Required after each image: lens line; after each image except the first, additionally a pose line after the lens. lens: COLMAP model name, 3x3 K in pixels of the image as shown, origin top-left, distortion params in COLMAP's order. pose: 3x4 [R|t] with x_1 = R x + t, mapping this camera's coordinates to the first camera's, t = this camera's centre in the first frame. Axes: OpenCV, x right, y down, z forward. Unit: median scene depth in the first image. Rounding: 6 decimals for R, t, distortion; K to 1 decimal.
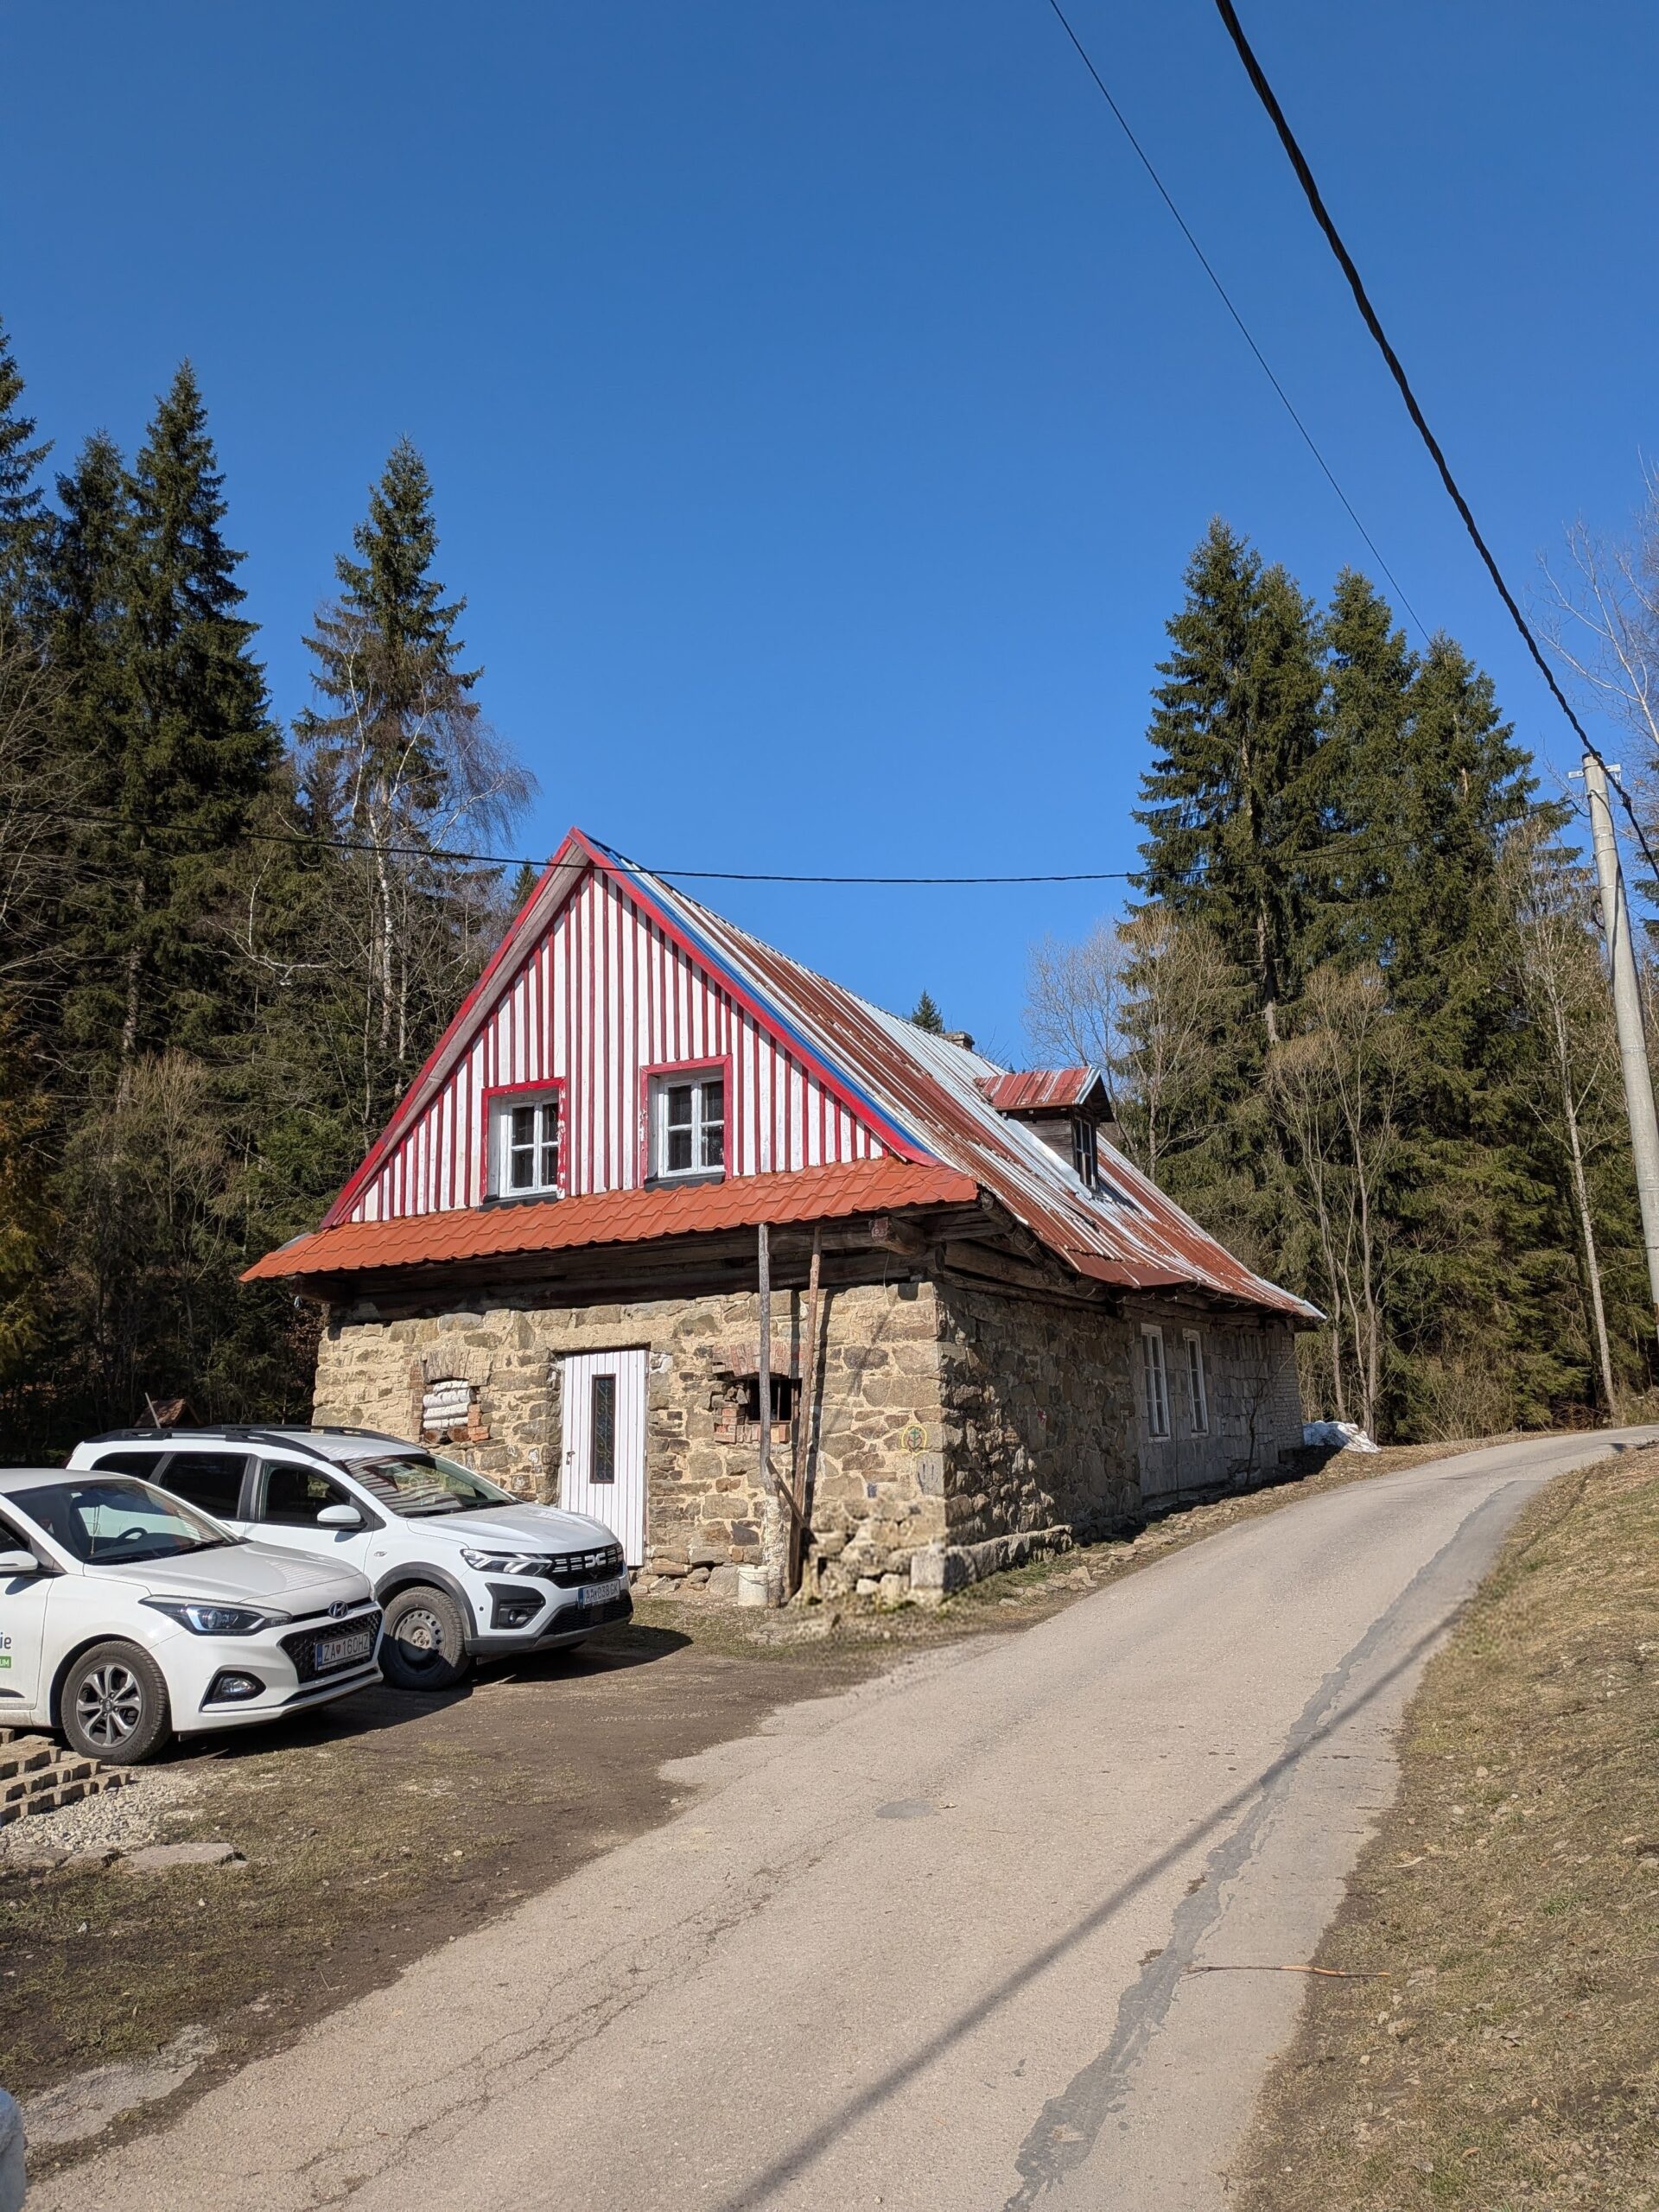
lens RADIAL K [[1542.1, 0, 829.5], [0, 1542.1, 1106.0], [0, 0, 1]] dist [-0.001486, 0.000200]
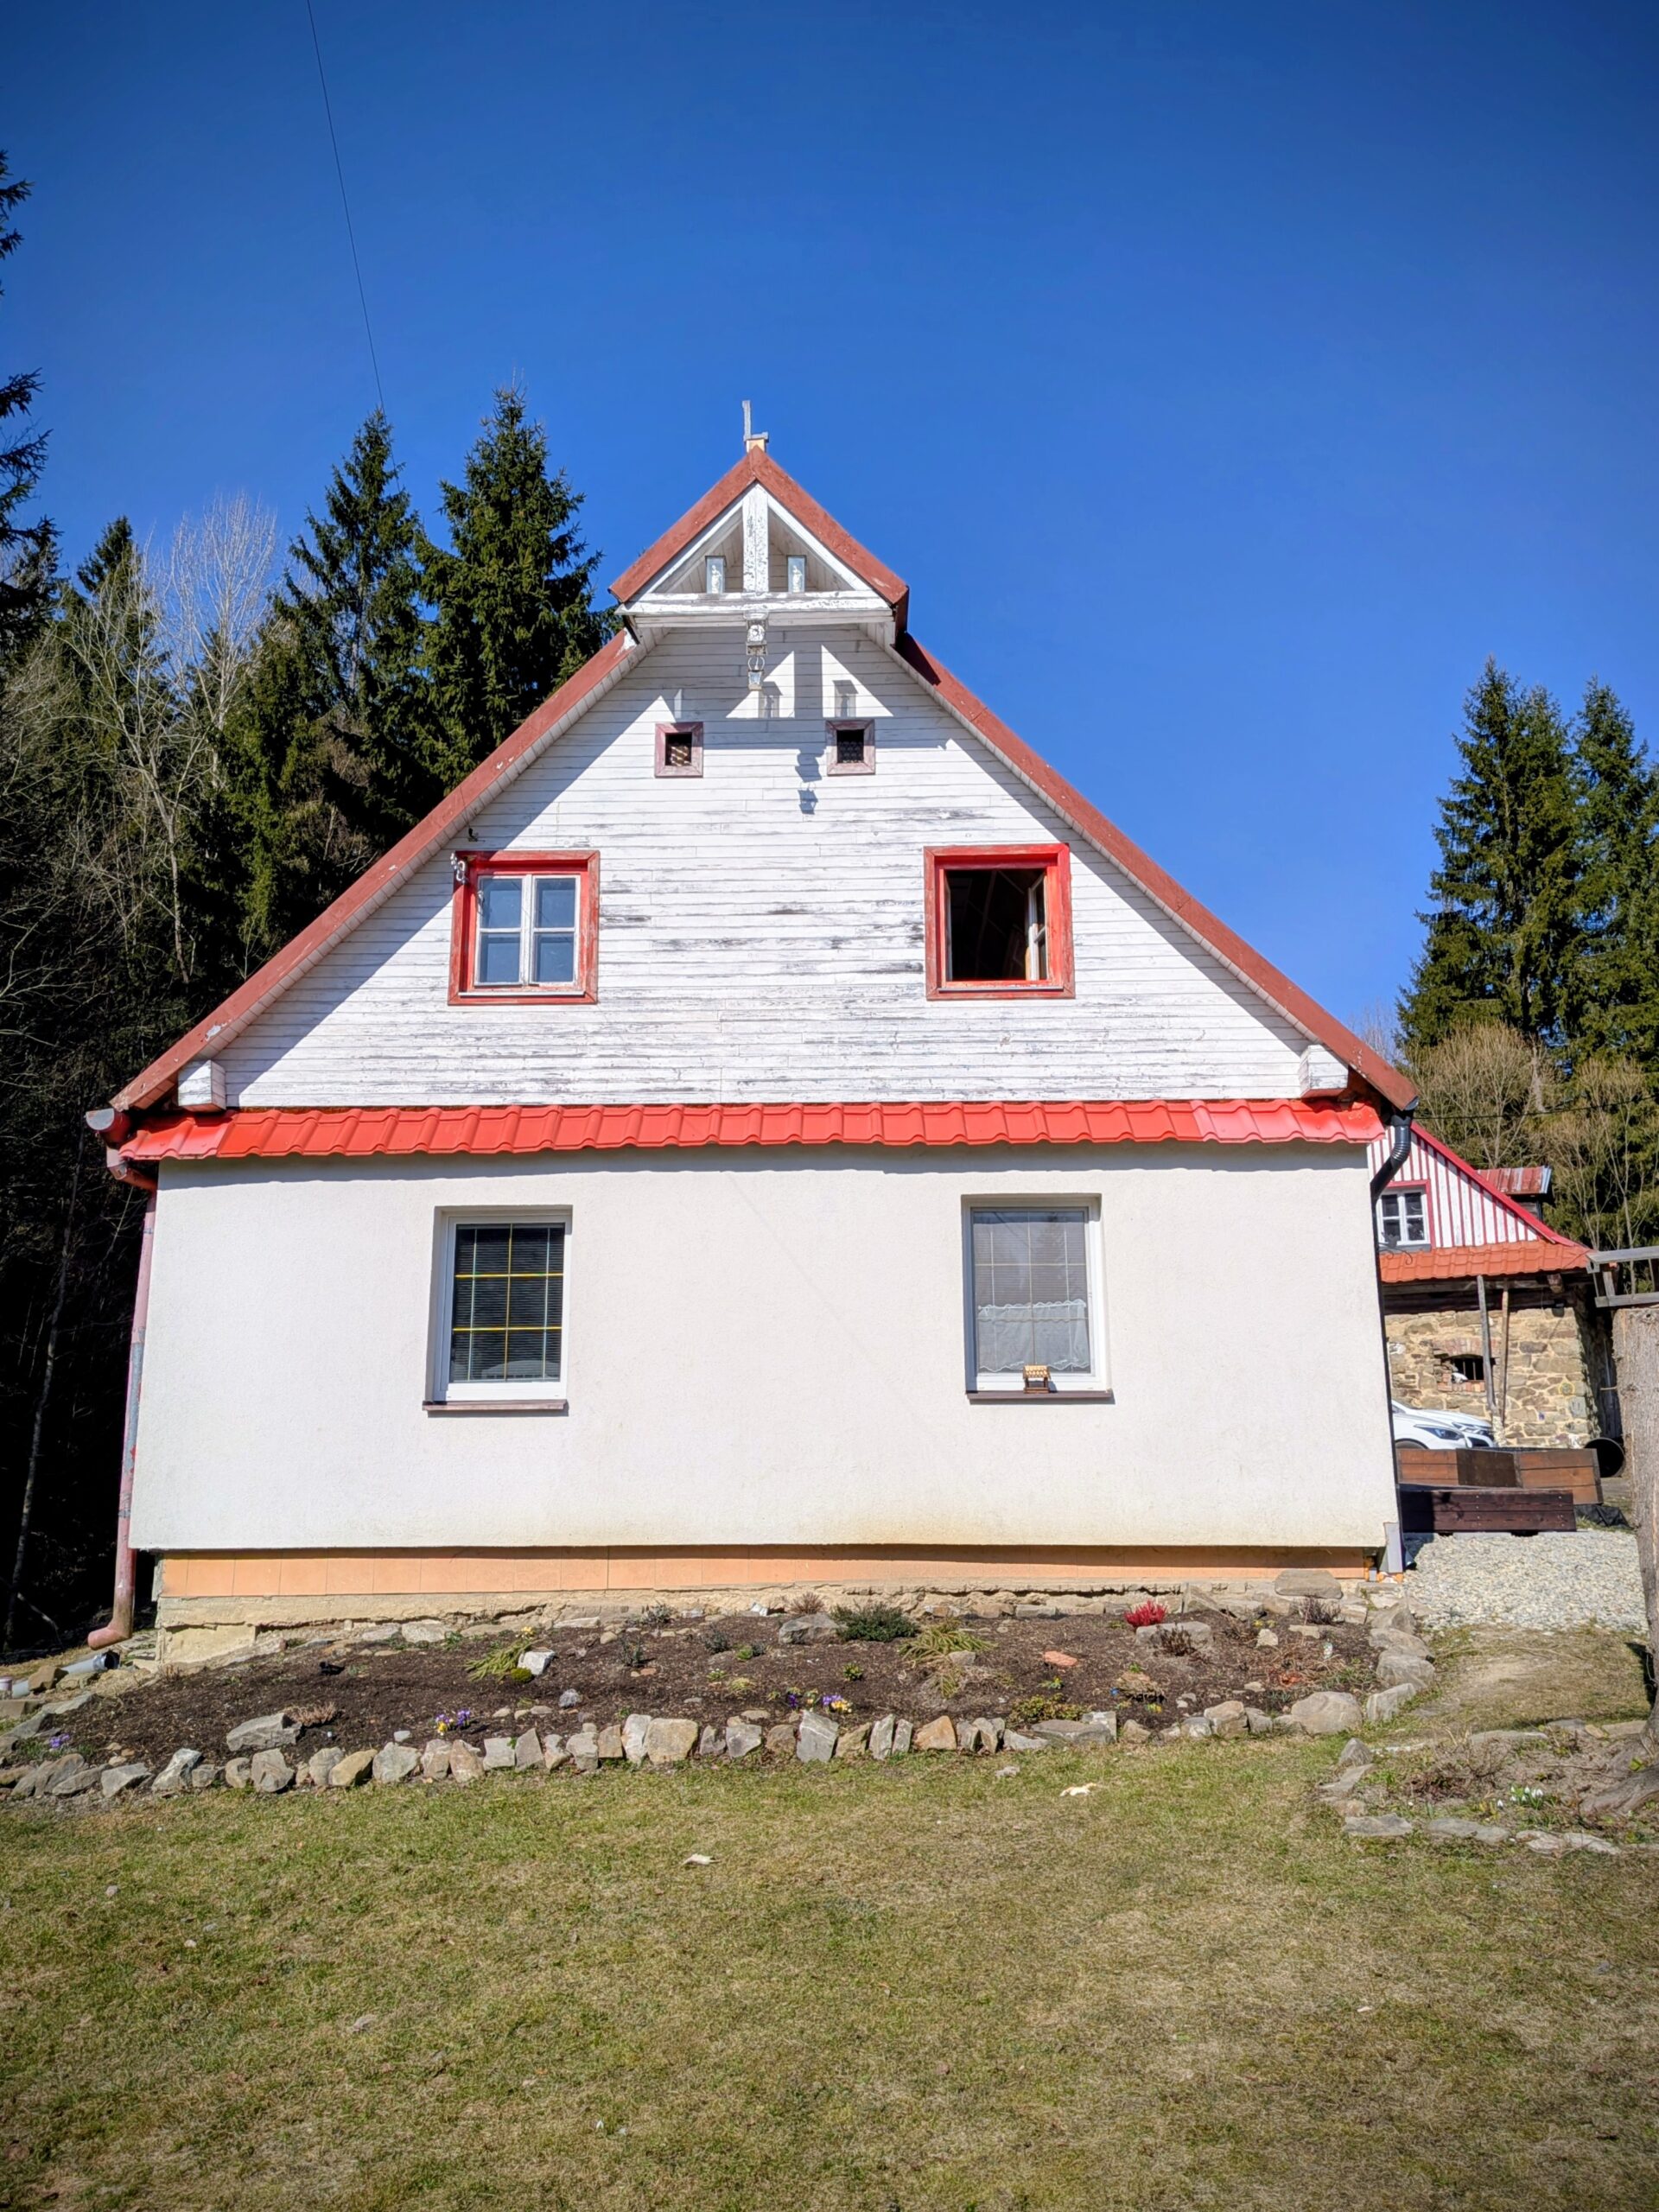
lens RADIAL K [[1591.0, 0, 829.5], [0, 1591.0, 1106.0], [0, 0, 1]] dist [0.004339, -0.039650]
pose [[0.998118, 0.011950, -0.060152, -0.692418], [-0.012113, 0.999924, -0.002345, -0.112412], [0.060120, 0.003069, 0.998186, -0.955969]]
